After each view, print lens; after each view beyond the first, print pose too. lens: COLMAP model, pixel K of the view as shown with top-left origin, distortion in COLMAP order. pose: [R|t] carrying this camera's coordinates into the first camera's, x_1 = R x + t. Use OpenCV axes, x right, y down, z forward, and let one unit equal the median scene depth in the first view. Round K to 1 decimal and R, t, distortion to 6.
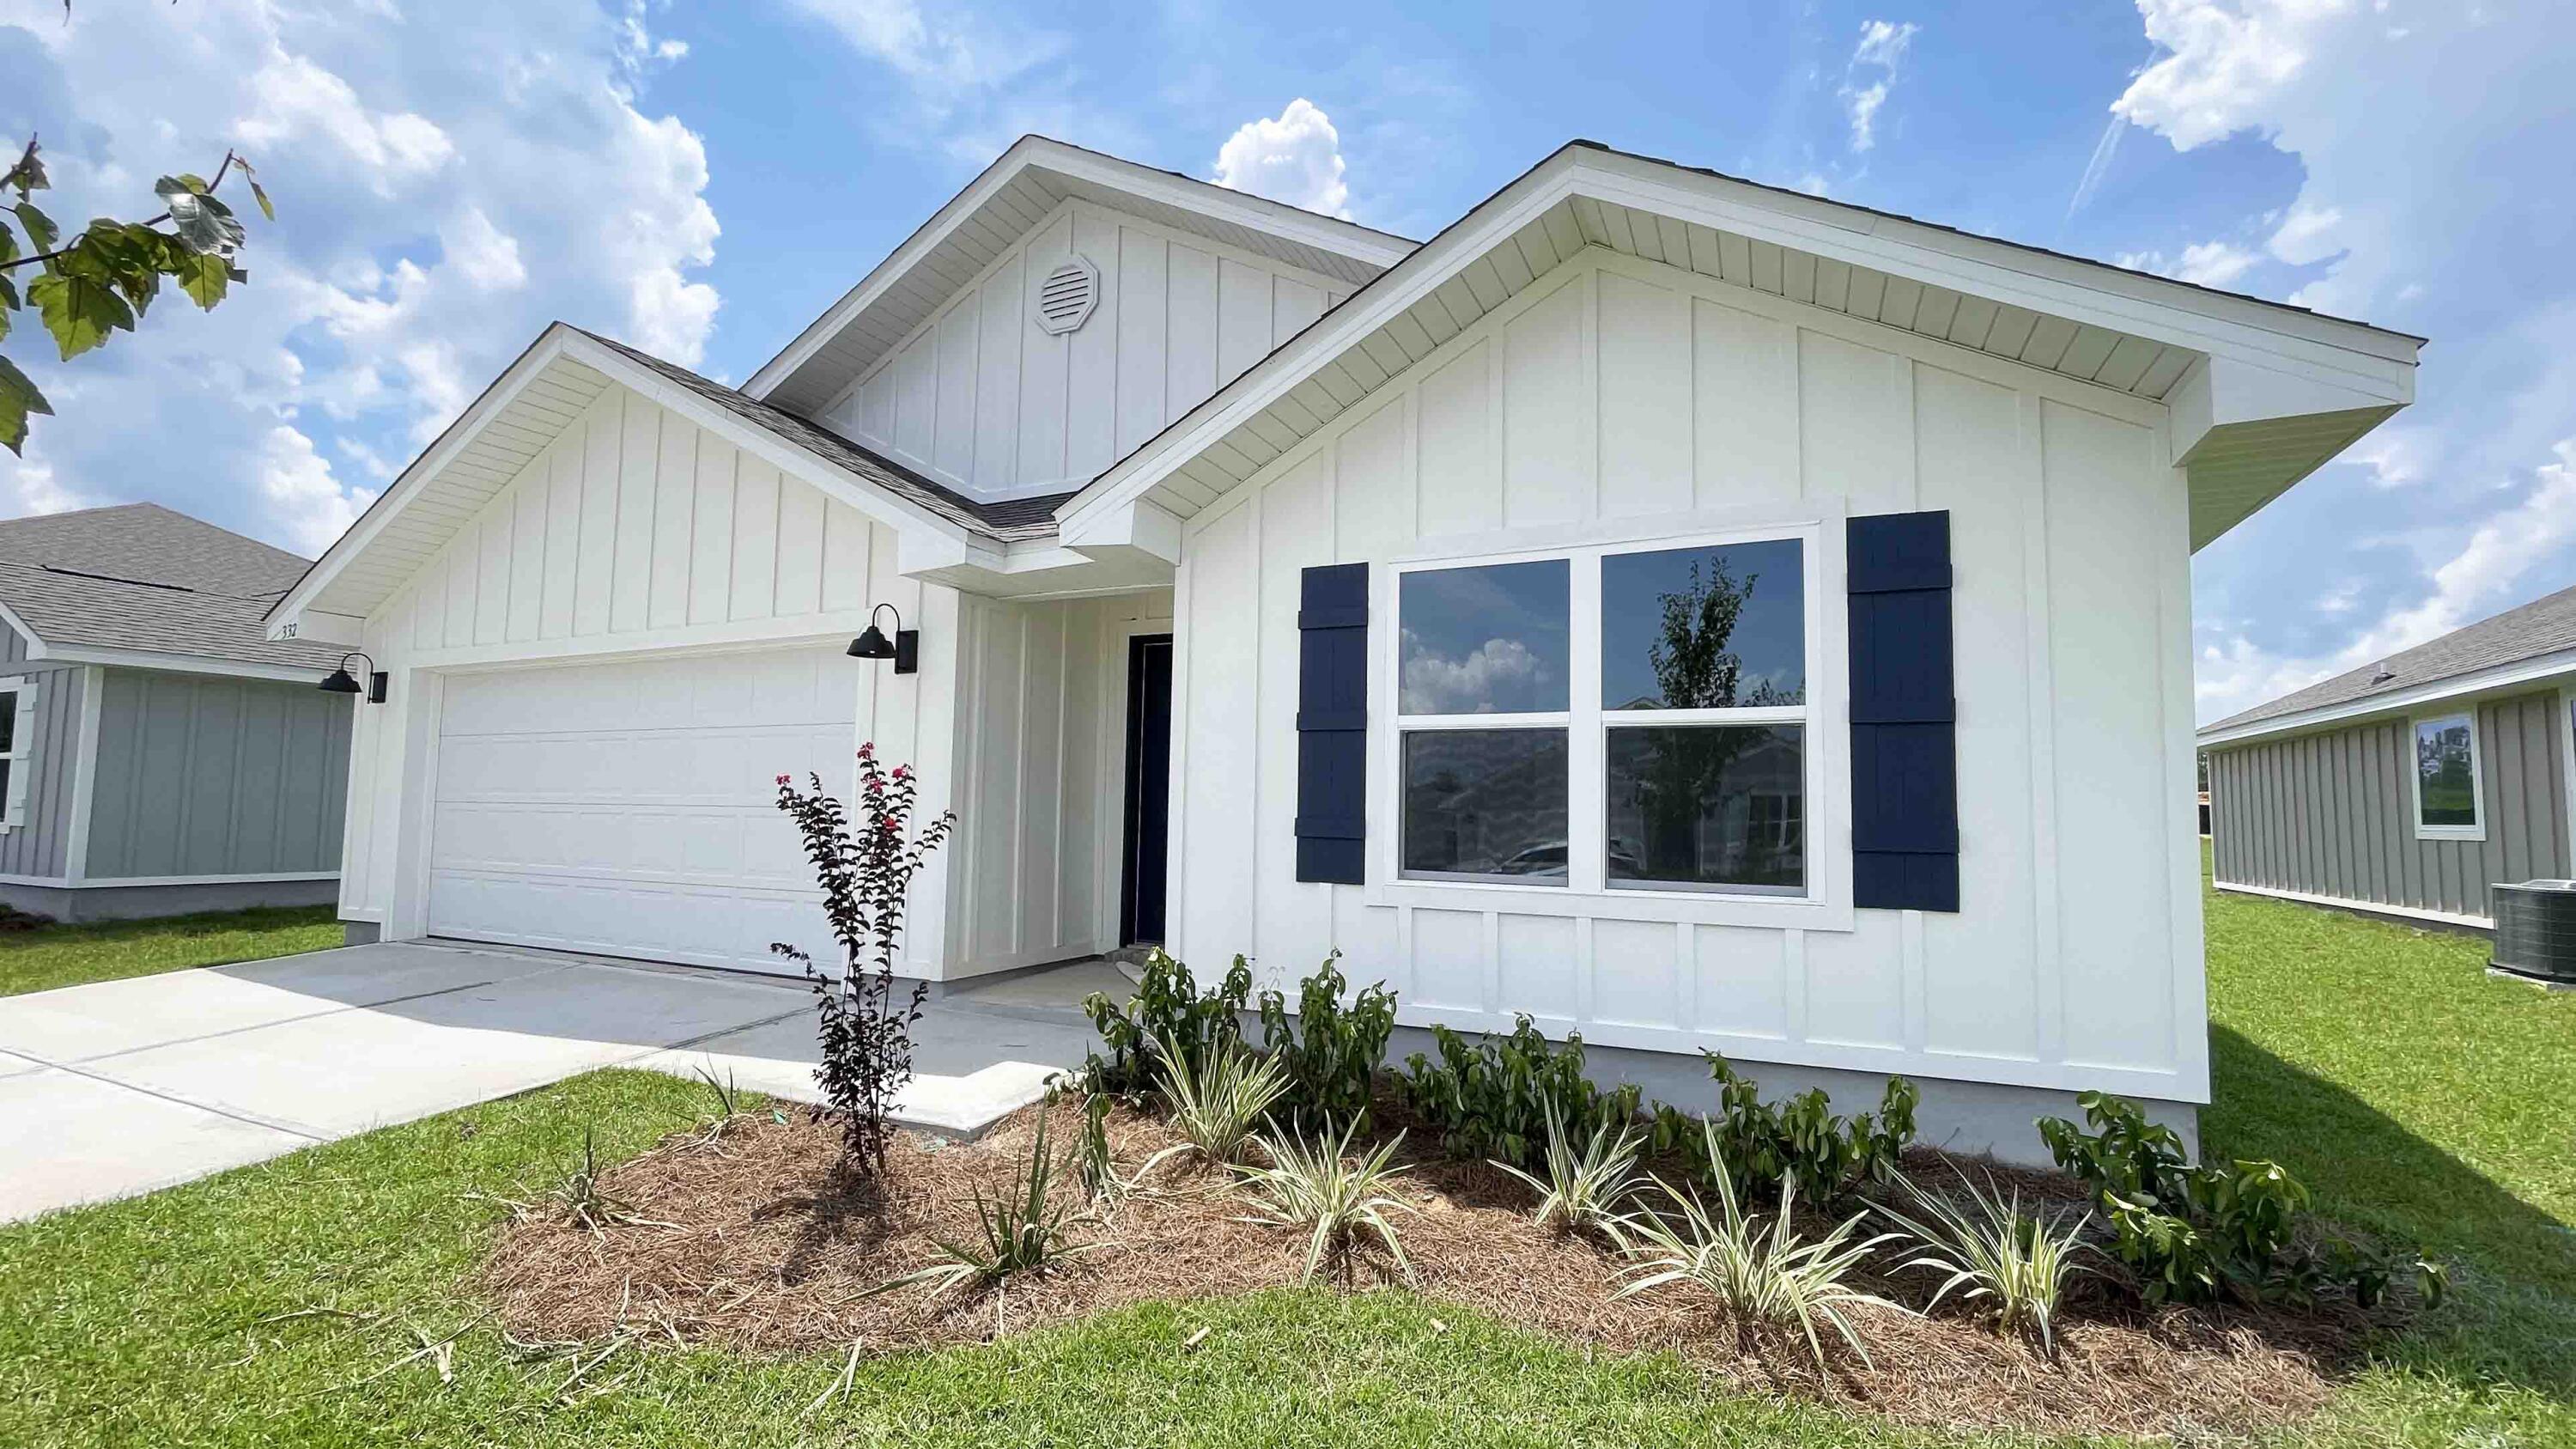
lens RADIAL K [[1063.6, 0, 1291.7], [0, 1063.6, 741.2], [0, 0, 1]] dist [-0.013988, -0.000309]
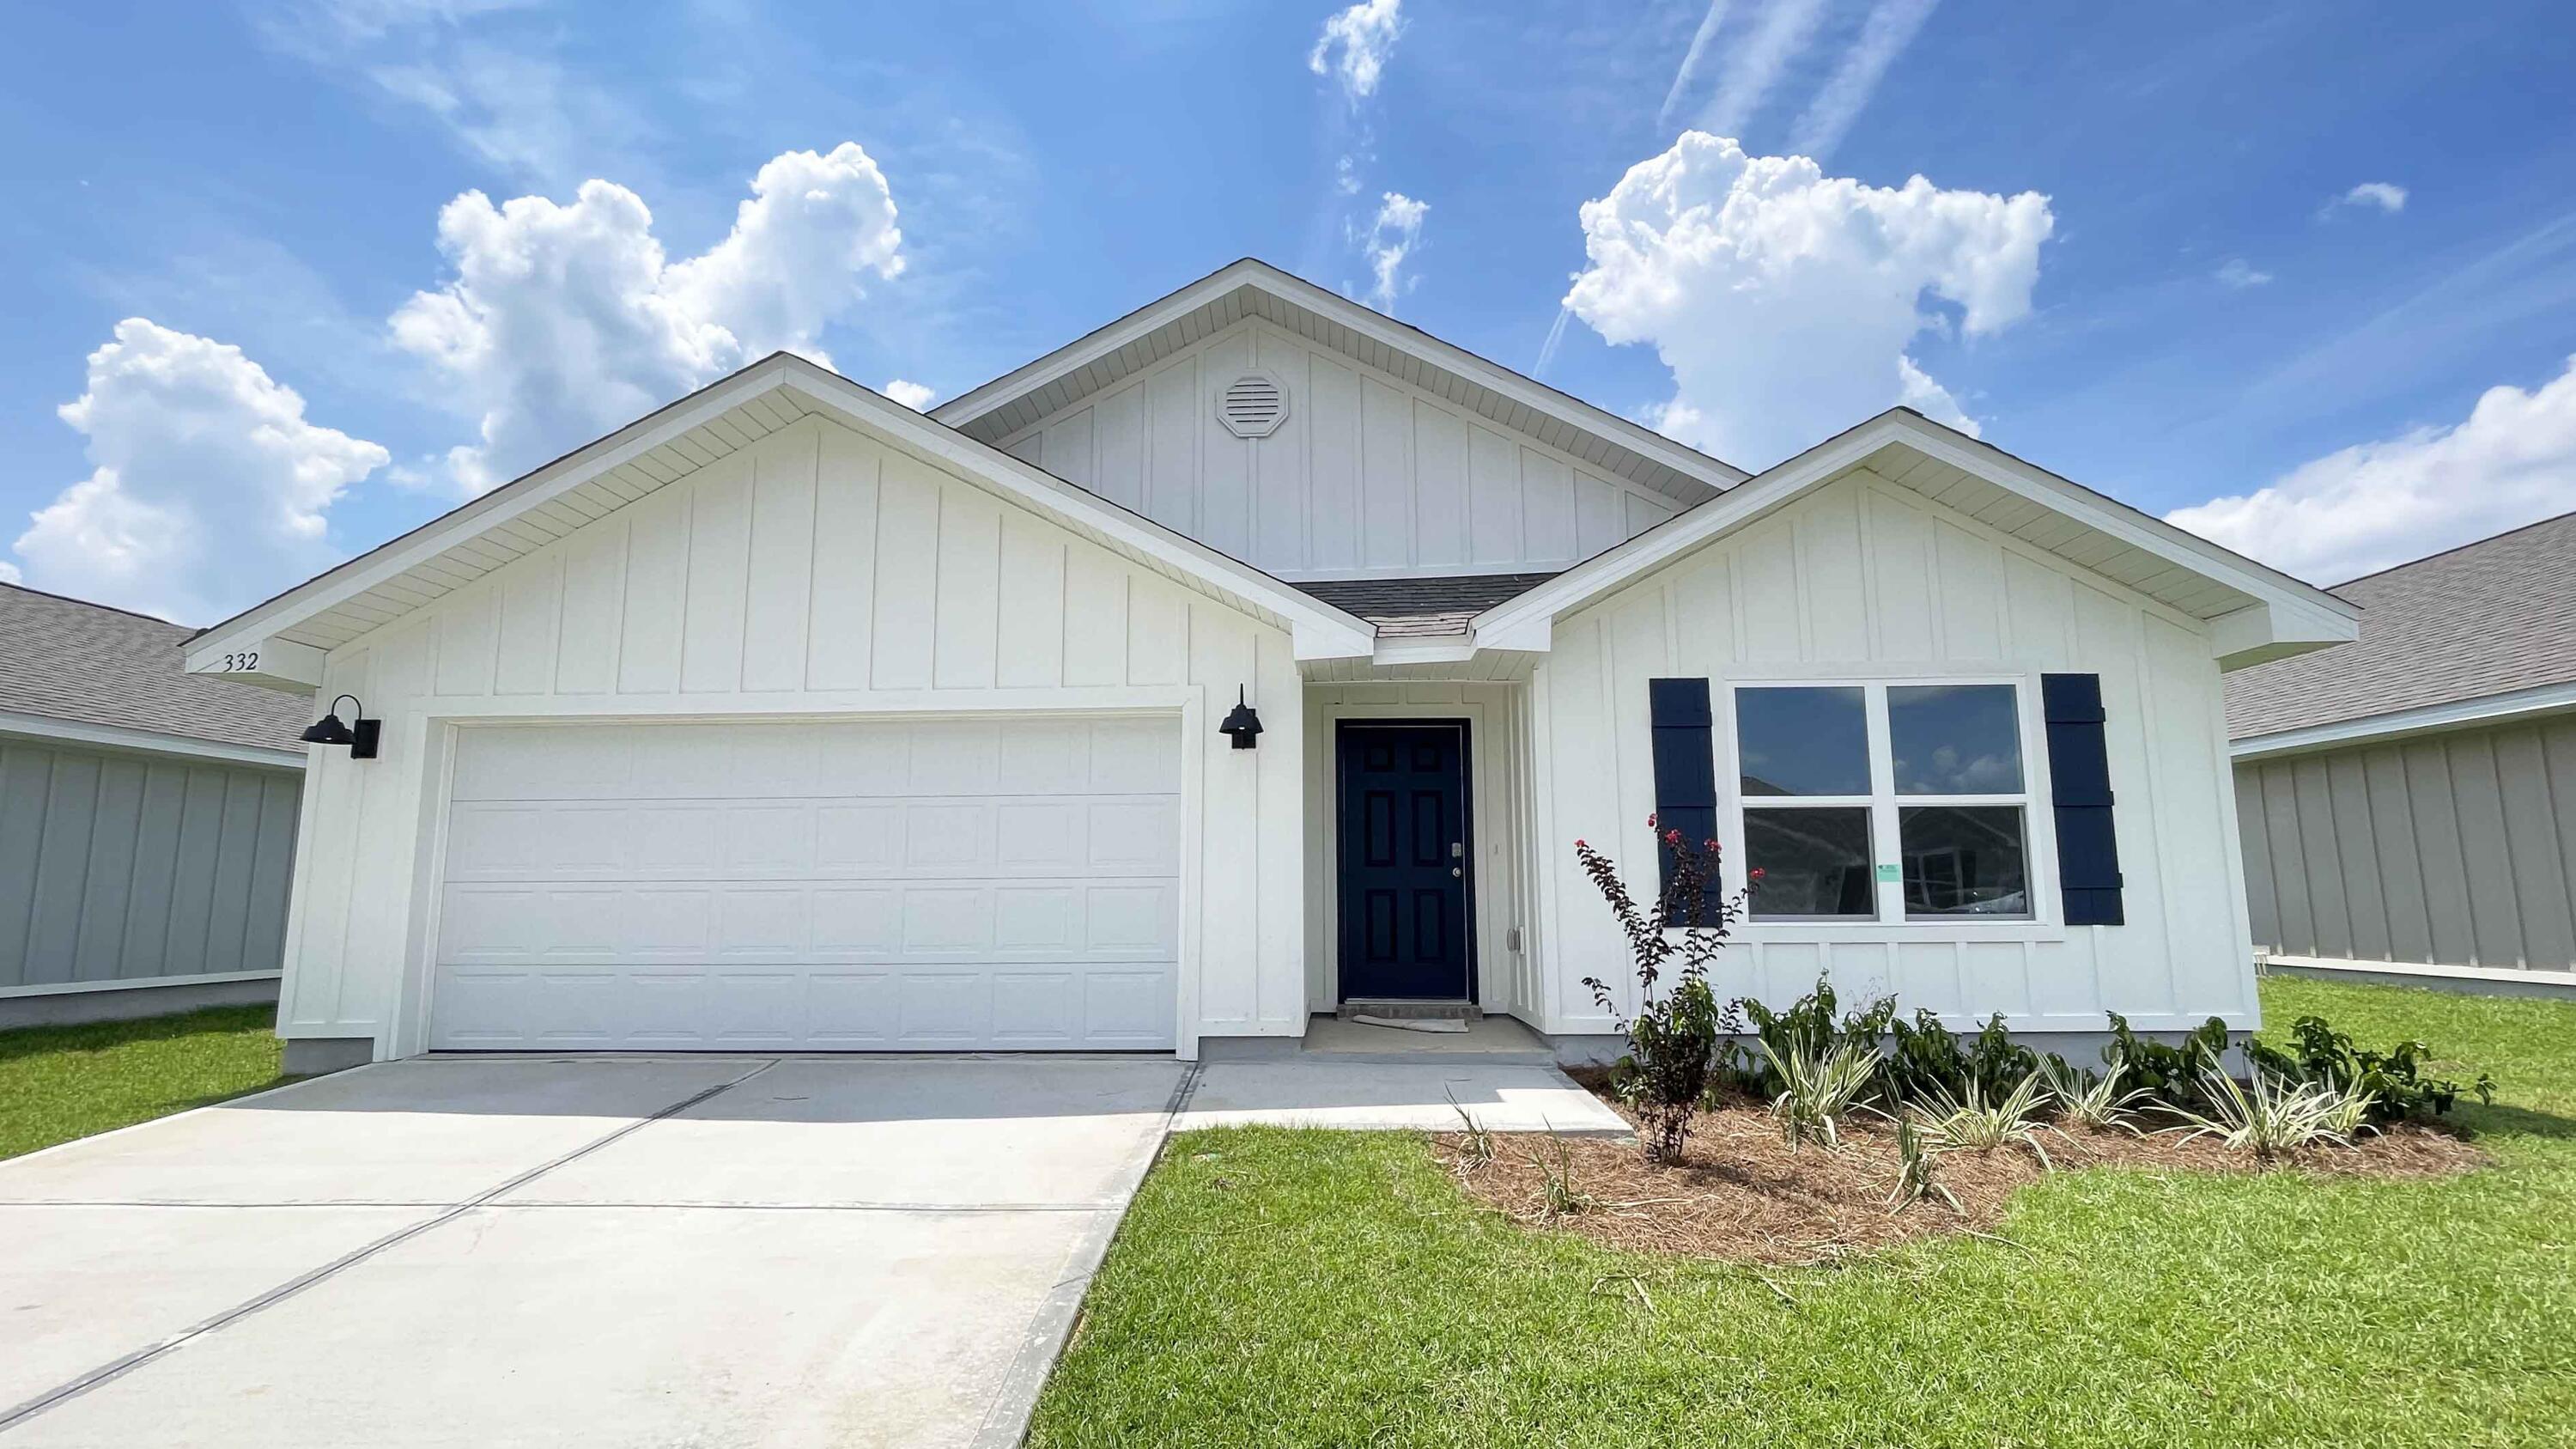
lens RADIAL K [[1063.6, 0, 1274.3], [0, 1063.6, 739.1], [0, 0, 1]] dist [-0.013988, -0.000309]
pose [[0.923973, 0.030368, 0.381249, -1.012692], [-0.005442, 0.997786, -0.066290, -0.004871], [-0.382418, 0.059175, 0.922093, 0.005302]]
